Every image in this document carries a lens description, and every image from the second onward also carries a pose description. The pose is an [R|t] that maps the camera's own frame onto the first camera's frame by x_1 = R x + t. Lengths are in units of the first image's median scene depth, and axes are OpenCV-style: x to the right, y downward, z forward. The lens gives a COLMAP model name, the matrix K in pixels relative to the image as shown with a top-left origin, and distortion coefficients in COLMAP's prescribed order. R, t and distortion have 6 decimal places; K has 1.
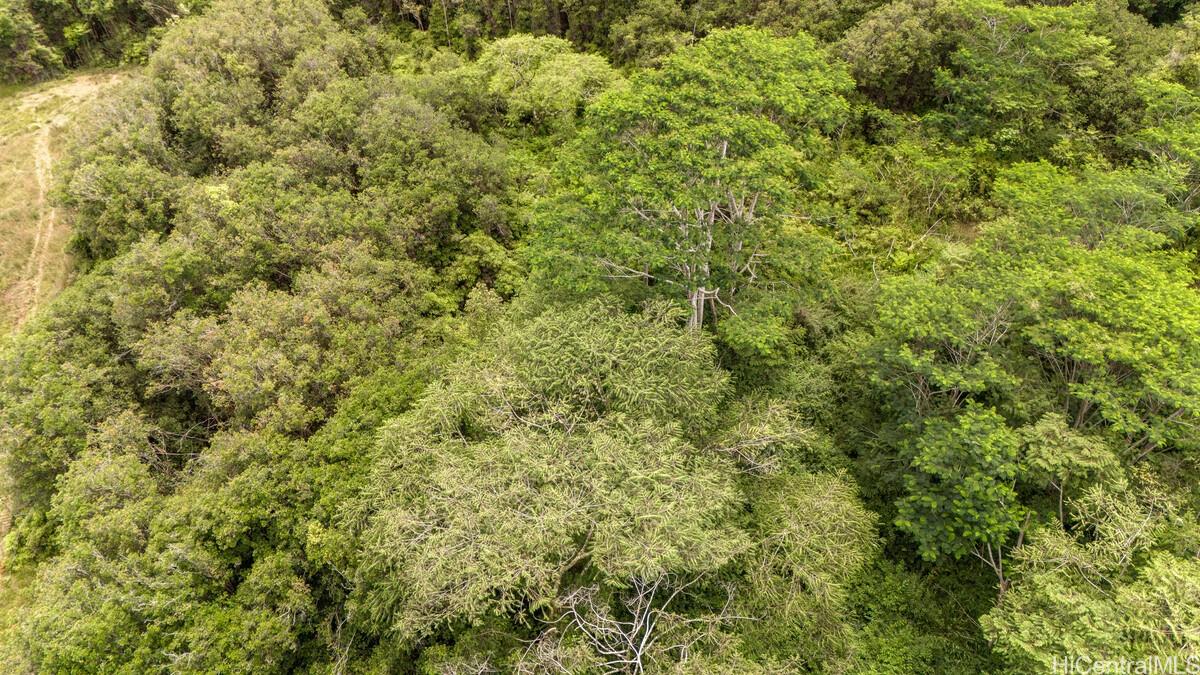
lens RADIAL K [[874.6, 0, 604.5], [0, 874.6, 338.4], [0, 0, 1]] dist [0.077407, -0.068609]
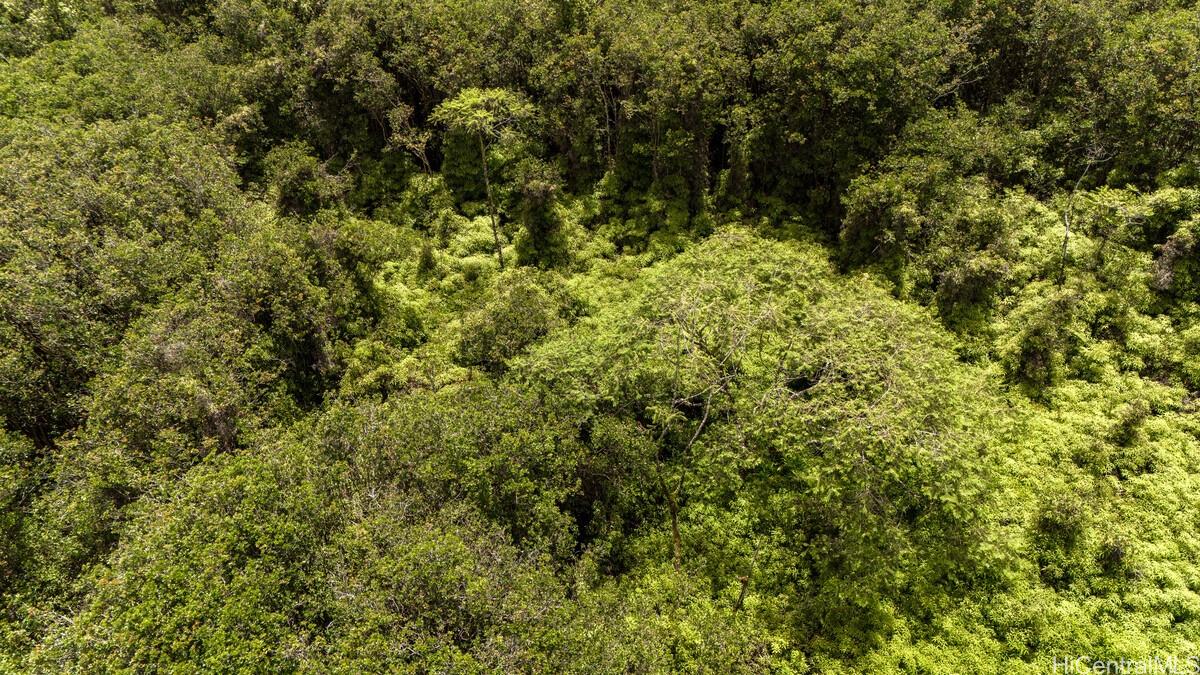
lens RADIAL K [[874.6, 0, 604.5], [0, 874.6, 338.4], [0, 0, 1]] dist [0.077407, -0.068609]
pose [[0.999065, -0.034575, 0.025964, -0.130976], [0.034965, 0.999280, -0.014728, -0.261044], [-0.025436, 0.015622, 0.999554, 0.528284]]
